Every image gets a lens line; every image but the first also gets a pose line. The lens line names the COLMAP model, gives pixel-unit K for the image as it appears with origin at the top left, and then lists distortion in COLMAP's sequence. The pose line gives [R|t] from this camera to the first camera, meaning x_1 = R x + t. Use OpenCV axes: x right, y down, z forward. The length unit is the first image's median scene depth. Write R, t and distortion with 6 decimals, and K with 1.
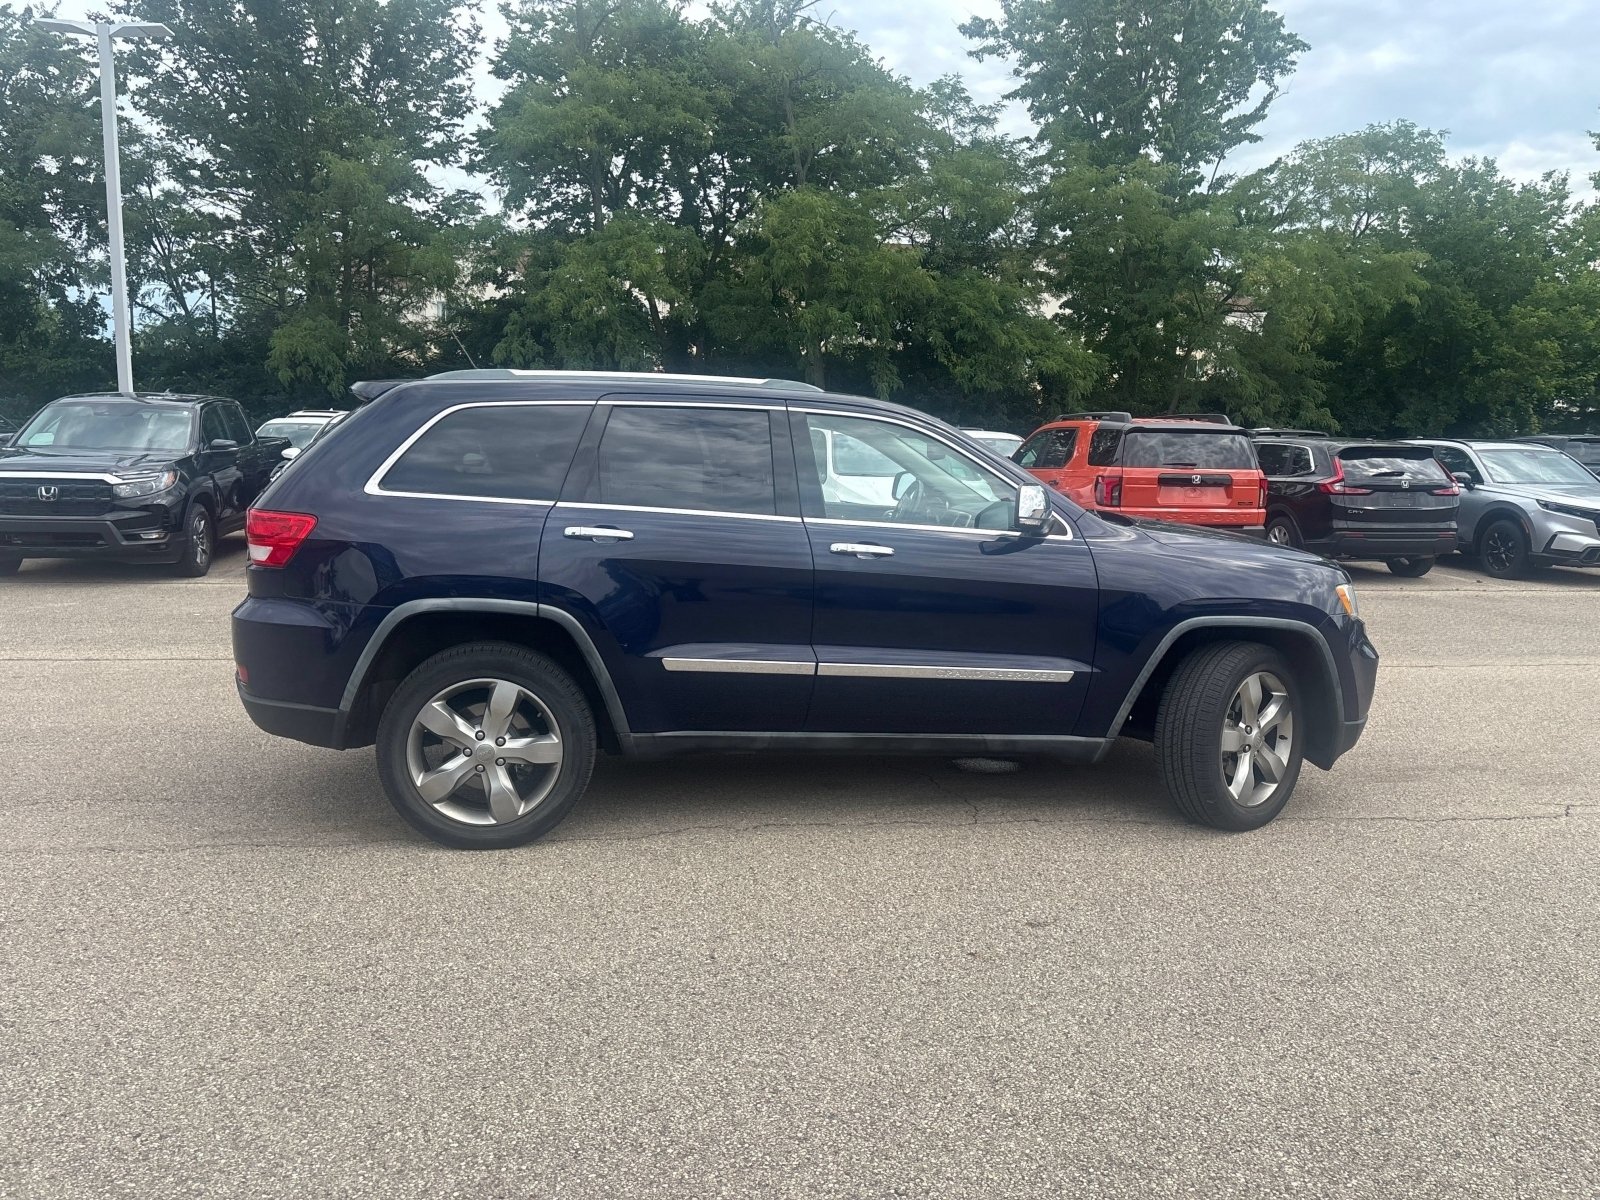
lens RADIAL K [[1212.5, 0, 810.5], [0, 1212.5, 593.8], [0, 0, 1]] dist [0.052248, -0.053498]
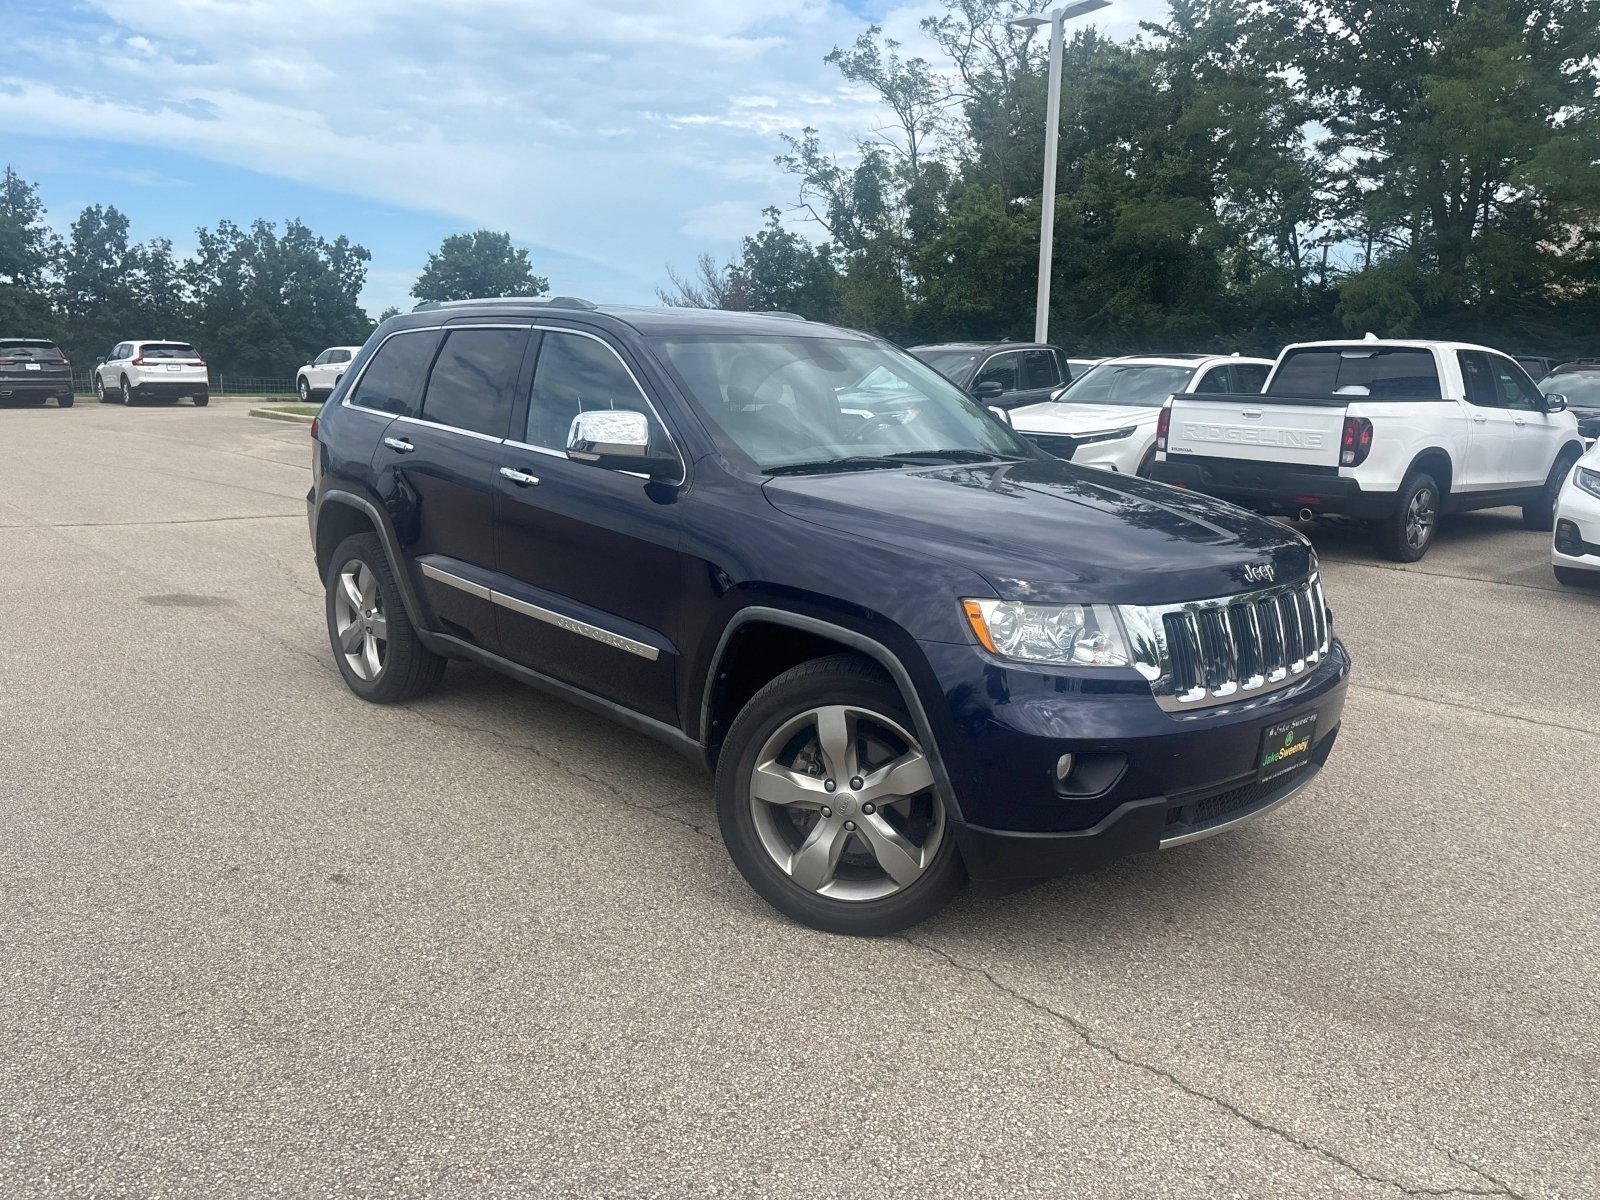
lens RADIAL K [[1212.5, 0, 810.5], [0, 1212.5, 593.8], [0, 0, 1]] dist [0.052248, -0.053498]
pose [[0.569644, 0.142761, -0.809398, 0.146662], [-0.112264, 0.989084, 0.095444, -0.009520], [0.814188, 0.036497, 0.579453, 0.098720]]
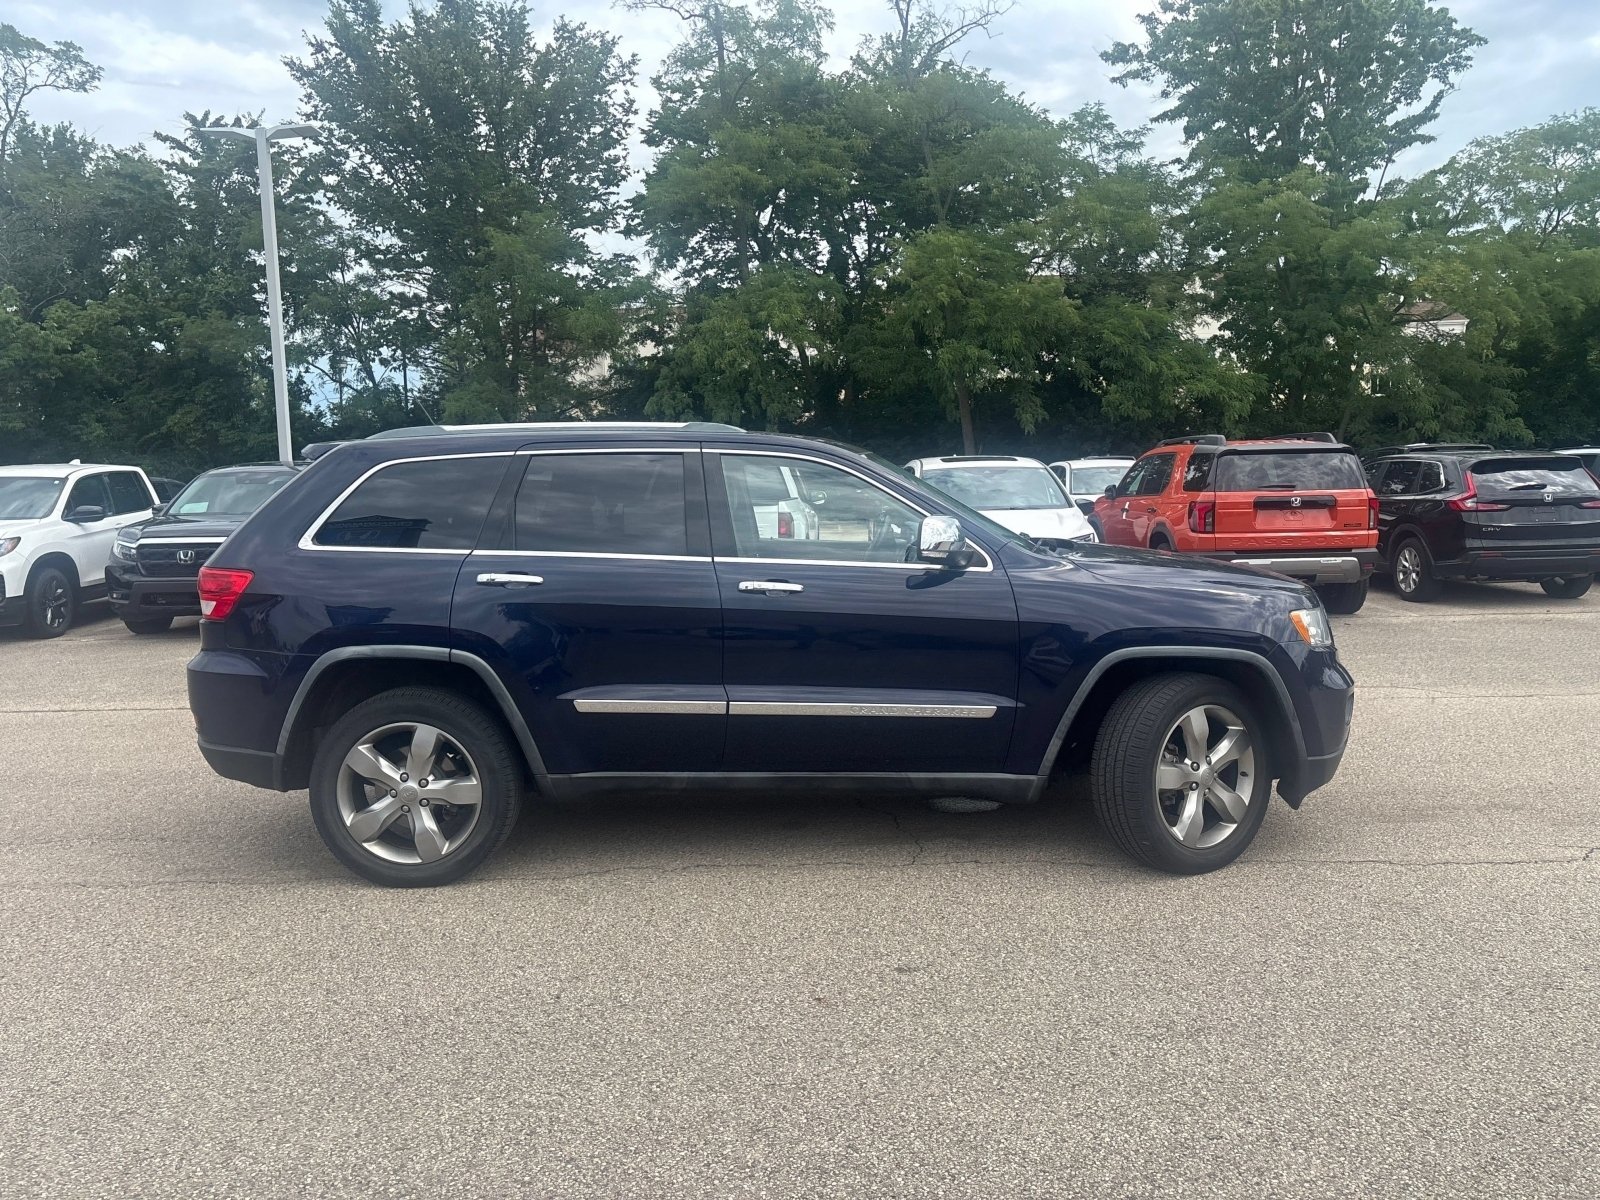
lens RADIAL K [[1211.9, 0, 812.4], [0, 1211.9, 589.8], [0, 0, 1]] dist [0.051316, -0.048186]
pose [[0.987868, -0.029095, -0.152547, 0.035533], [0.023612, 0.999013, -0.037635, 0.000596], [0.153492, 0.033577, 0.987579, 0.003020]]
